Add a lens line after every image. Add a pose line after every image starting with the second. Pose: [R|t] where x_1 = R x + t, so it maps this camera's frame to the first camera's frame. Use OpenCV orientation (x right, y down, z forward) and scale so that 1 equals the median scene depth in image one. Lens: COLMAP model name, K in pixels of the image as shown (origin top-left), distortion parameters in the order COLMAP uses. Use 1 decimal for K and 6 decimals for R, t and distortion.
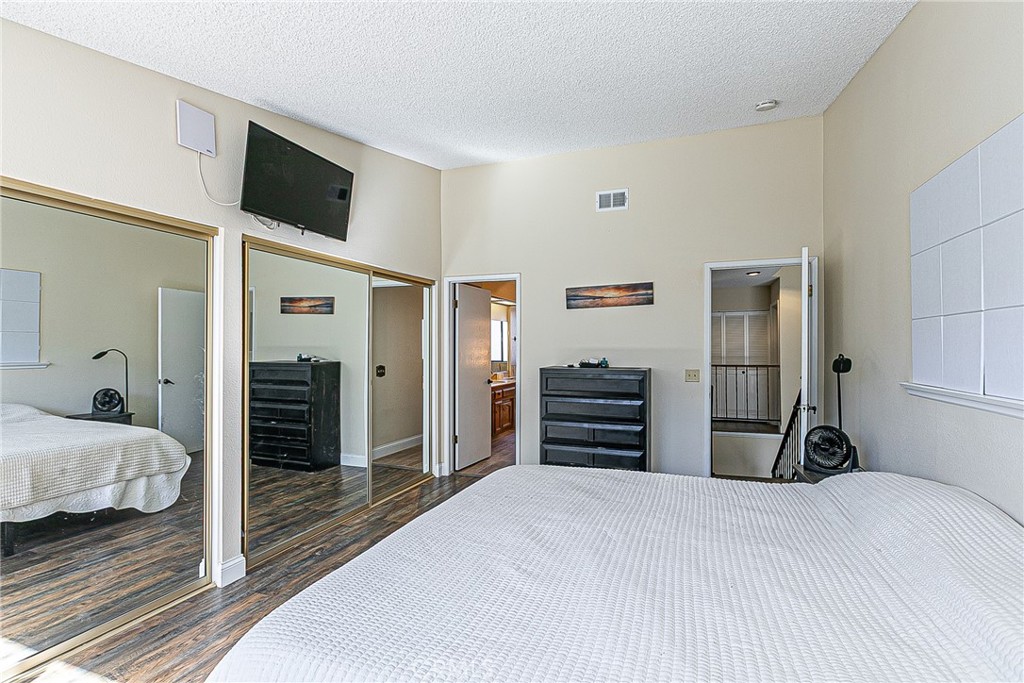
lens RADIAL K [[483.9, 0, 505.6], [0, 483.9, 341.2], [0, 0, 1]] dist [-0.020210, 0.000234]
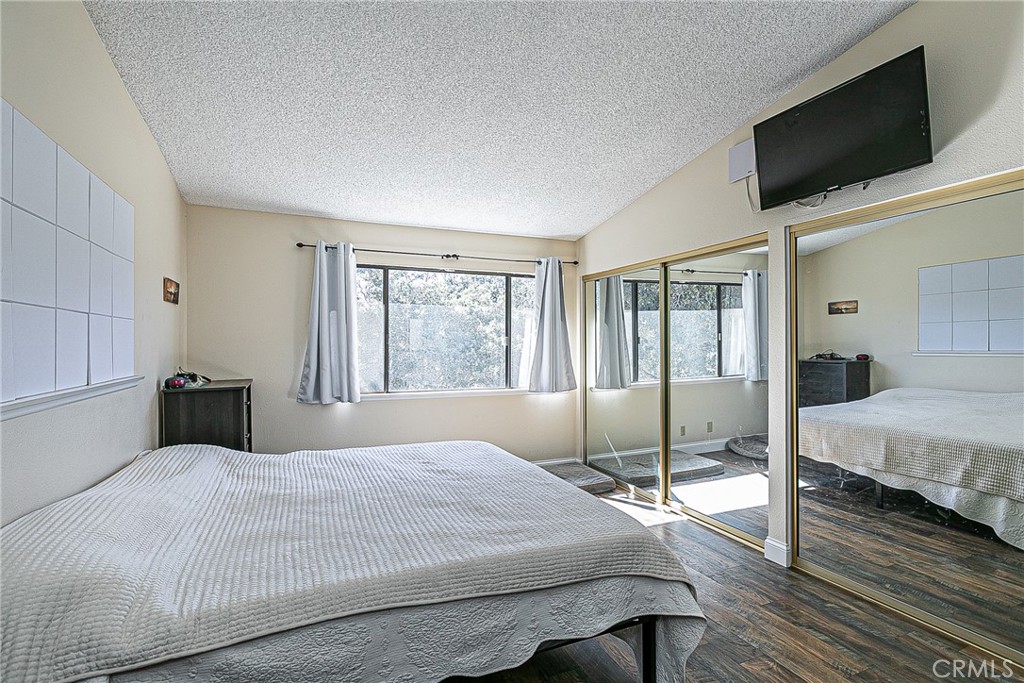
lens RADIAL K [[506.3, 0, 513.1], [0, 506.3, 344.2], [0, 0, 1]] dist [0.000170, -0.001380]
pose [[-0.682315, 0.006036, -0.731034, 0.527381], [0.007616, 0.999970, 0.001148, 0.015942], [0.731019, -0.004784, -0.682340, 1.133580]]
